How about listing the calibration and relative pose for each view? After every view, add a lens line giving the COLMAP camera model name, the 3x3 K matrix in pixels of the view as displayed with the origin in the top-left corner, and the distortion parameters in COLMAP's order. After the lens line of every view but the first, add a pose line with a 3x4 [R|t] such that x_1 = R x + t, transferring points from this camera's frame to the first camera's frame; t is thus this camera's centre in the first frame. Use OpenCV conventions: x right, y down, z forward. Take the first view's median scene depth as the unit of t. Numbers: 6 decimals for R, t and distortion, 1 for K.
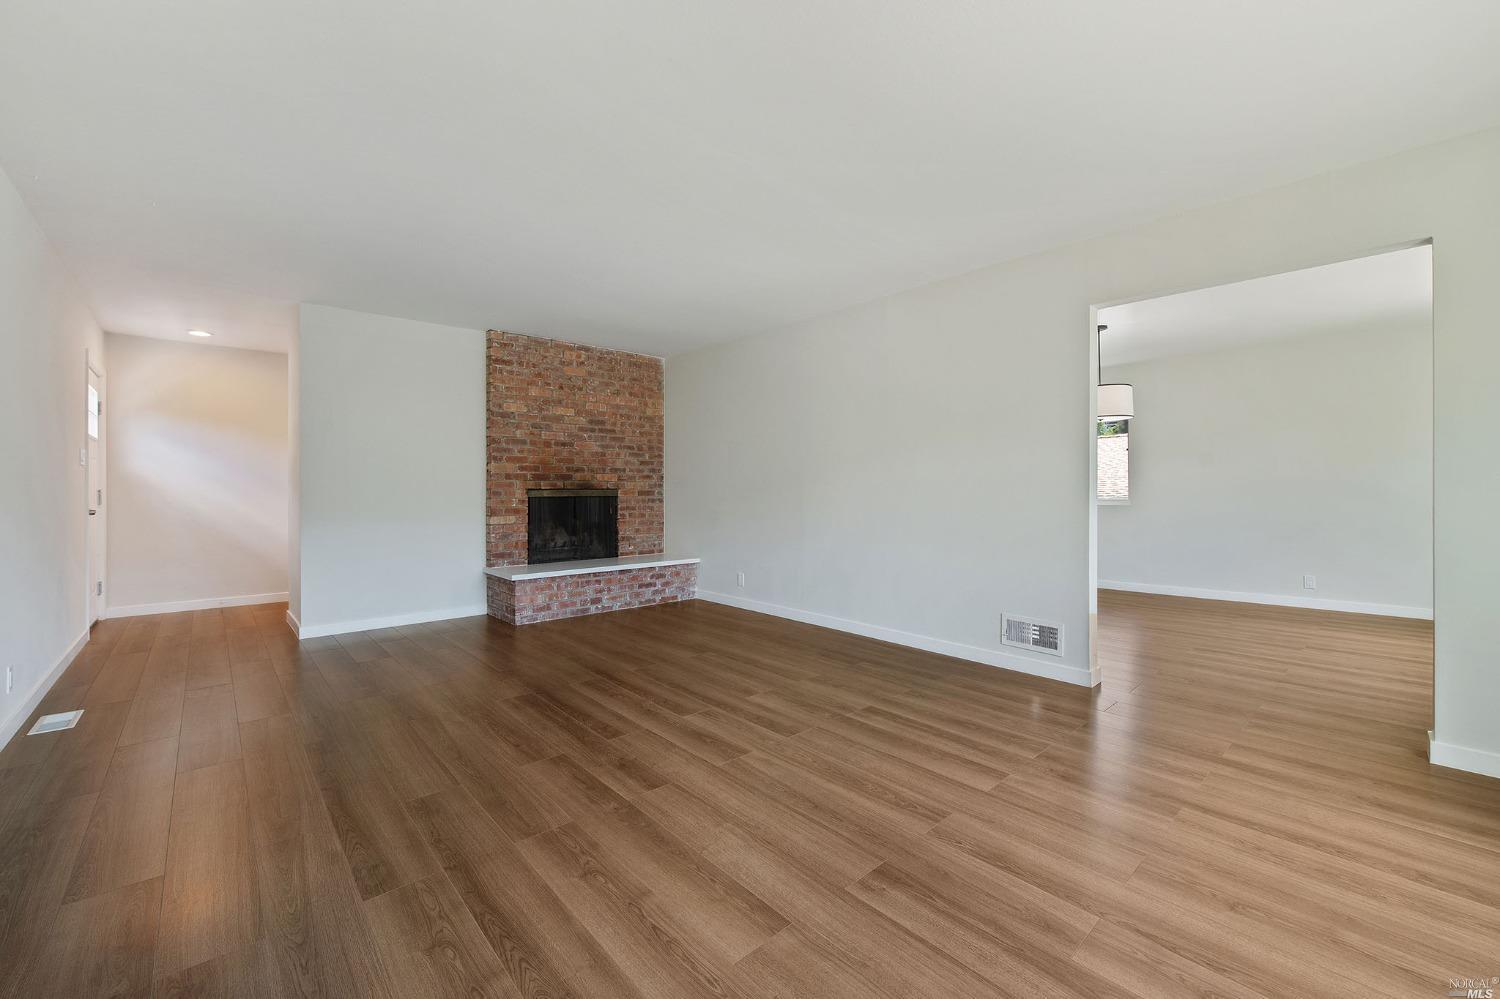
lens RADIAL K [[607.7, 0, 753.8], [0, 607.7, 491.3], [0, 0, 1]] dist [0.002312, -0.004337]
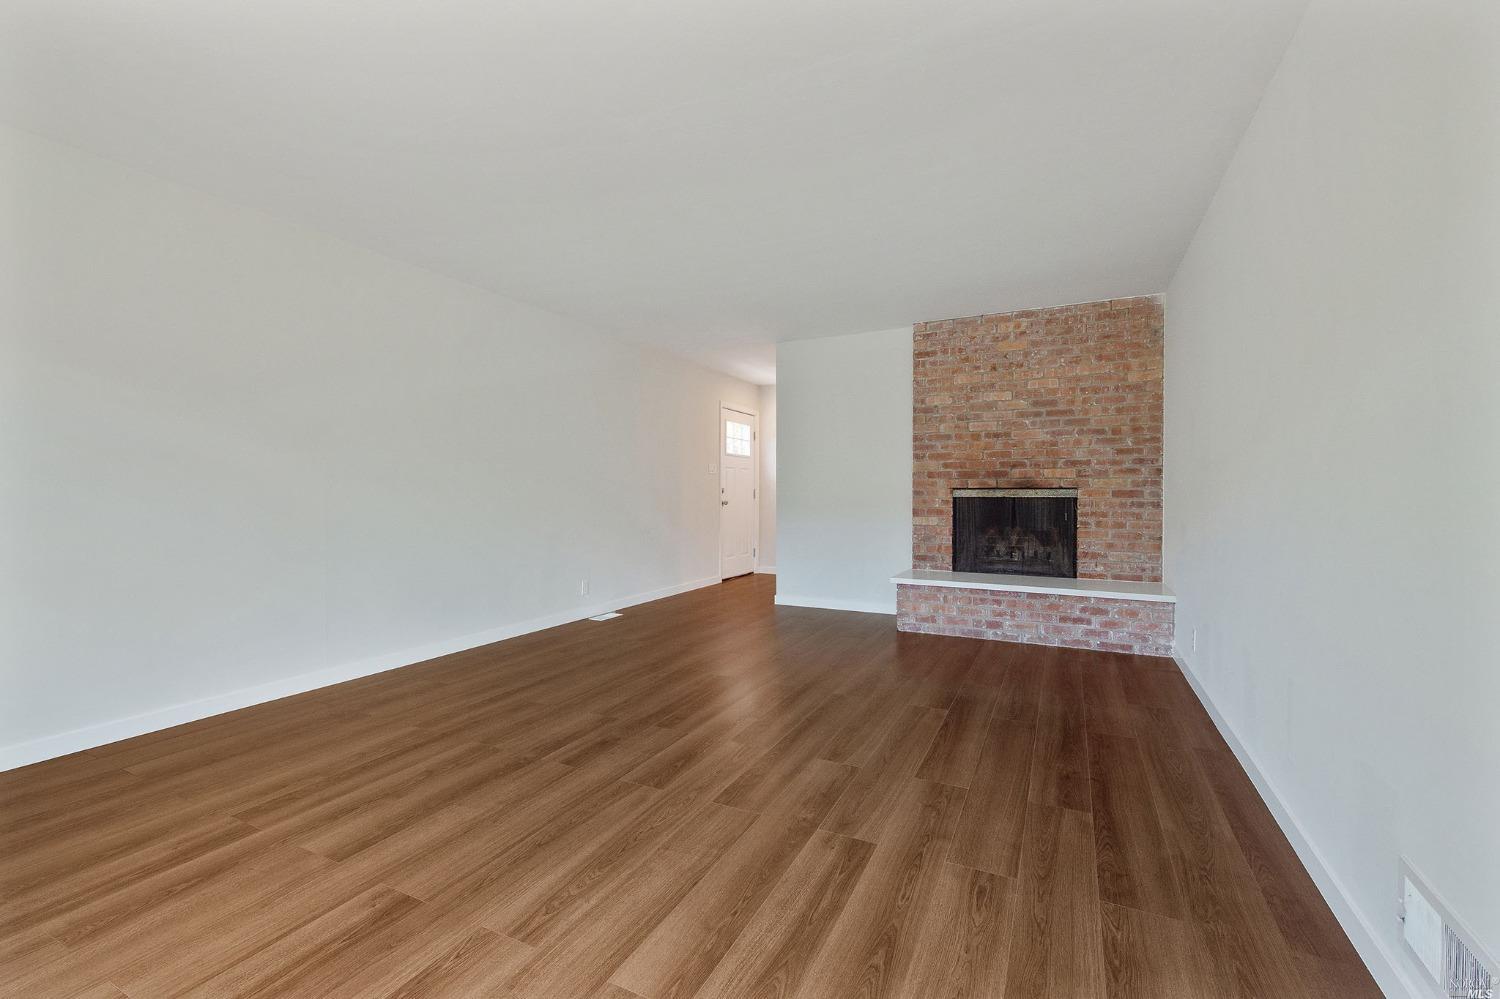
lens RADIAL K [[647.0, 0, 740.7], [0, 647.0, 495.8], [0, 0, 1]] dist [0.001278, -0.000022]
pose [[0.354976, 0.010411, -0.934817, 0.401552], [-0.002525, 0.999945, 0.010177, -0.001439], [0.934872, -0.001252, 0.354983, 0.345992]]
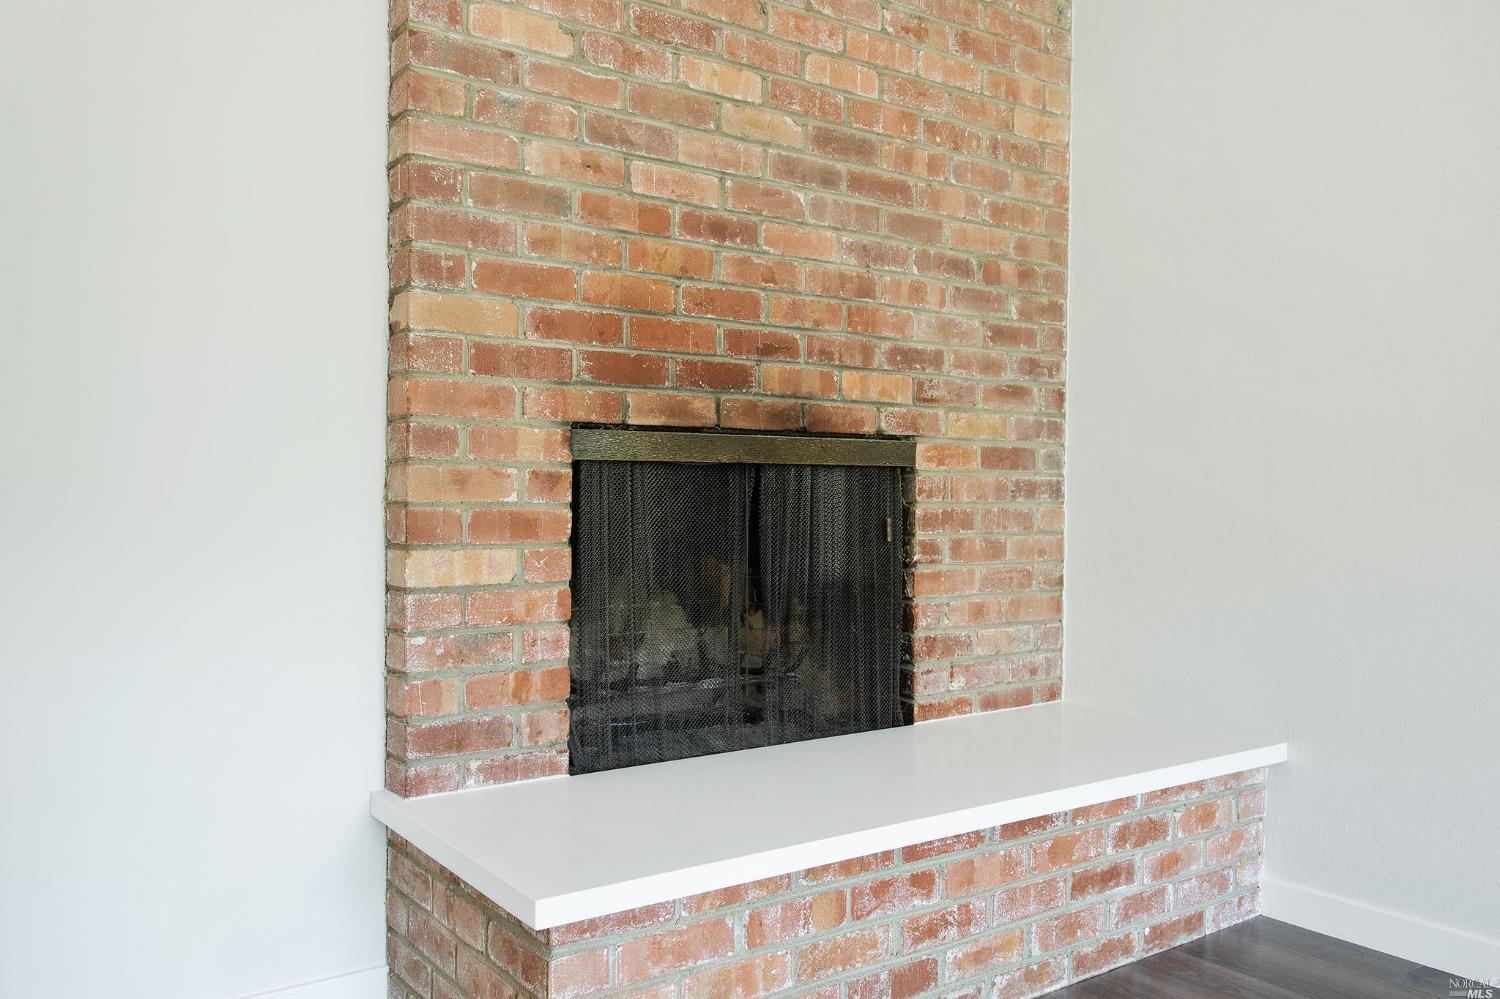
lens RADIAL K [[1182.8, 0, 747.7], [0, 1182.8, 509.8], [0, 0, 1]] dist [0.003685, -0.002119]
pose [[0.994655, 0.010363, -0.102729, -0.255714], [-0.008837, 0.999844, 0.015304, 0.018942], [0.102872, -0.014314, 0.994592, 0.566480]]
